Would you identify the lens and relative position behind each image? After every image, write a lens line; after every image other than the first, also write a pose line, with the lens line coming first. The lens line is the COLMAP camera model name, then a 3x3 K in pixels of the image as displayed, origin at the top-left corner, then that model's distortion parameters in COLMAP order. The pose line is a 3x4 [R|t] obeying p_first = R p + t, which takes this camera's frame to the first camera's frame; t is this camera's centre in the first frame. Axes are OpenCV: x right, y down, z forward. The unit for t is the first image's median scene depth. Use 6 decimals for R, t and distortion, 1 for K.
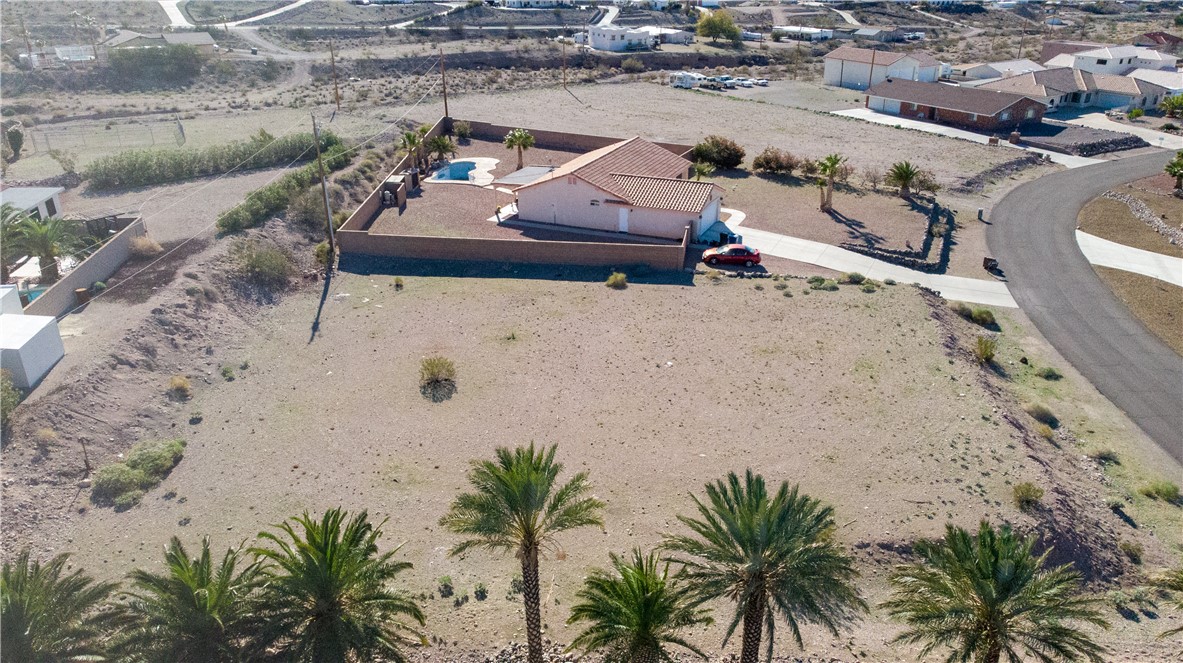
lens RADIAL K [[871.5, 0, 594.5], [0, 871.5, 330.2], [0, 0, 1]] dist [0.016654, 0.024188]
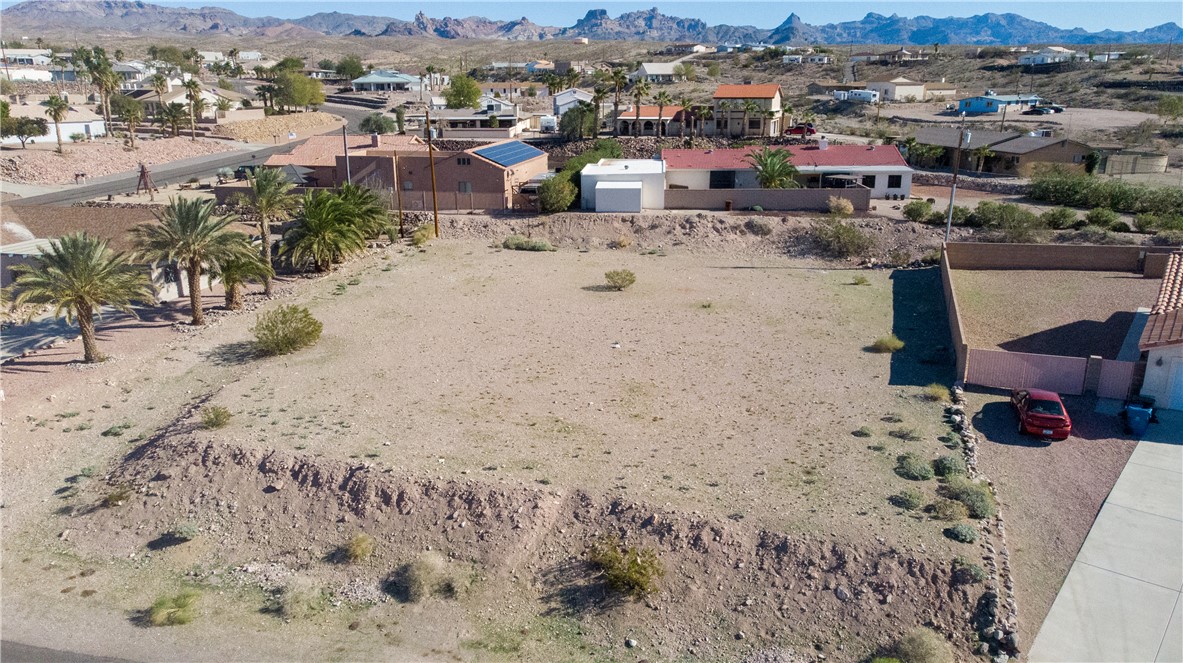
lens RADIAL K [[871.5, 0, 593.8], [0, 871.5, 343.5], [0, 0, 1]] dist [0.016654, 0.024188]
pose [[-0.198662, 0.283882, -0.938053, 0.948225], [-0.389346, 0.855503, 0.341356, -0.266324], [0.899413, 0.433042, -0.059428, 1.040308]]
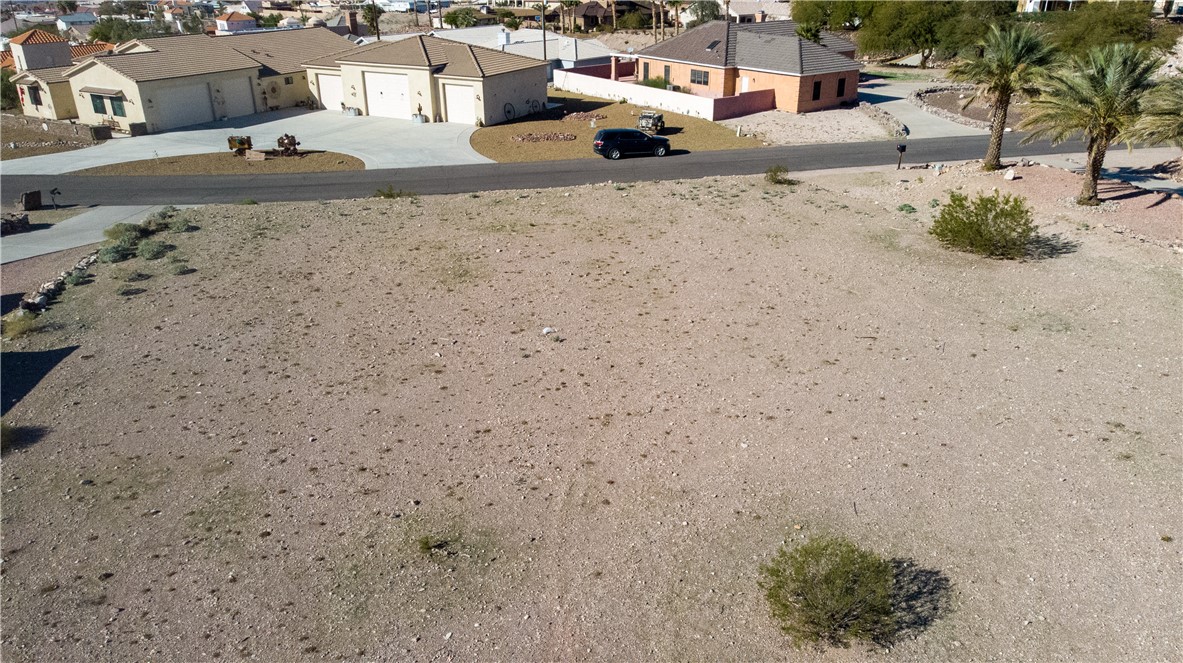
lens RADIAL K [[871.5, 0, 596.6], [0, 871.5, 332.1], [0, 0, 1]] dist [0.016654, 0.024188]
pose [[-0.237414, -0.384122, 0.892236, -0.378671], [0.398325, 0.799232, 0.450073, -0.179937], [-0.885986, 0.462254, -0.036743, 1.002744]]
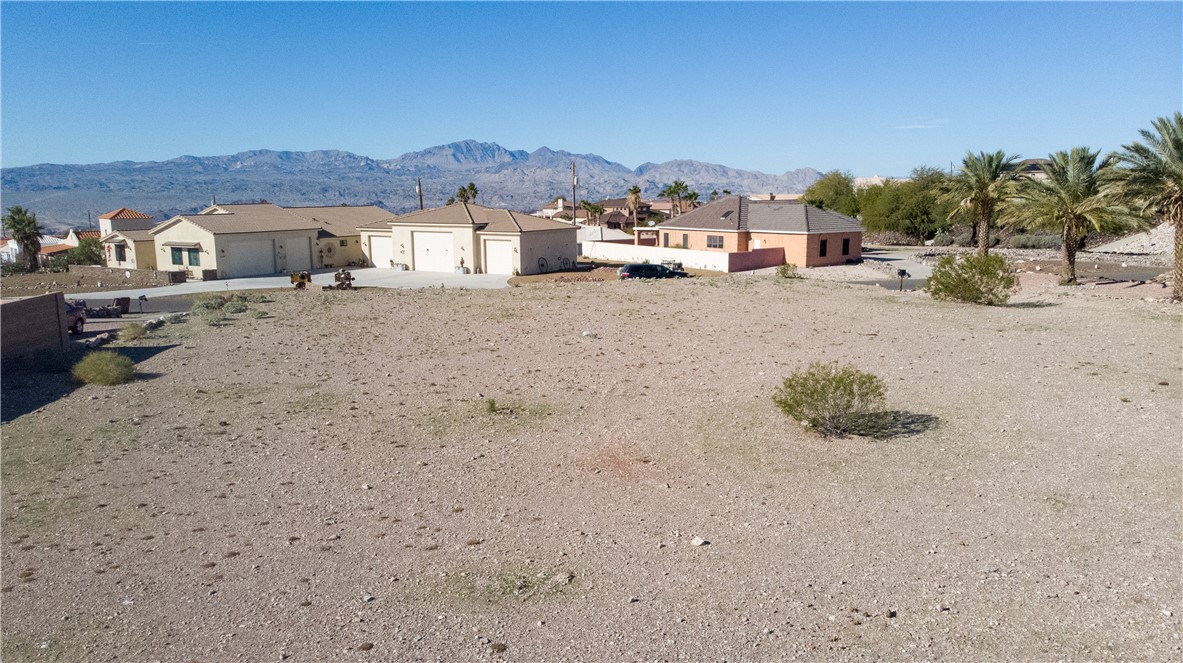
lens RADIAL K [[871.5, 0, 595.6], [0, 871.5, 326.4], [0, 0, 1]] dist [0.016654, 0.024188]
pose [[-0.213501, -0.142227, 0.966534, -0.479270], [0.400488, 0.889653, 0.219380, -0.092169], [-0.891081, 0.433924, -0.132982, 1.079109]]
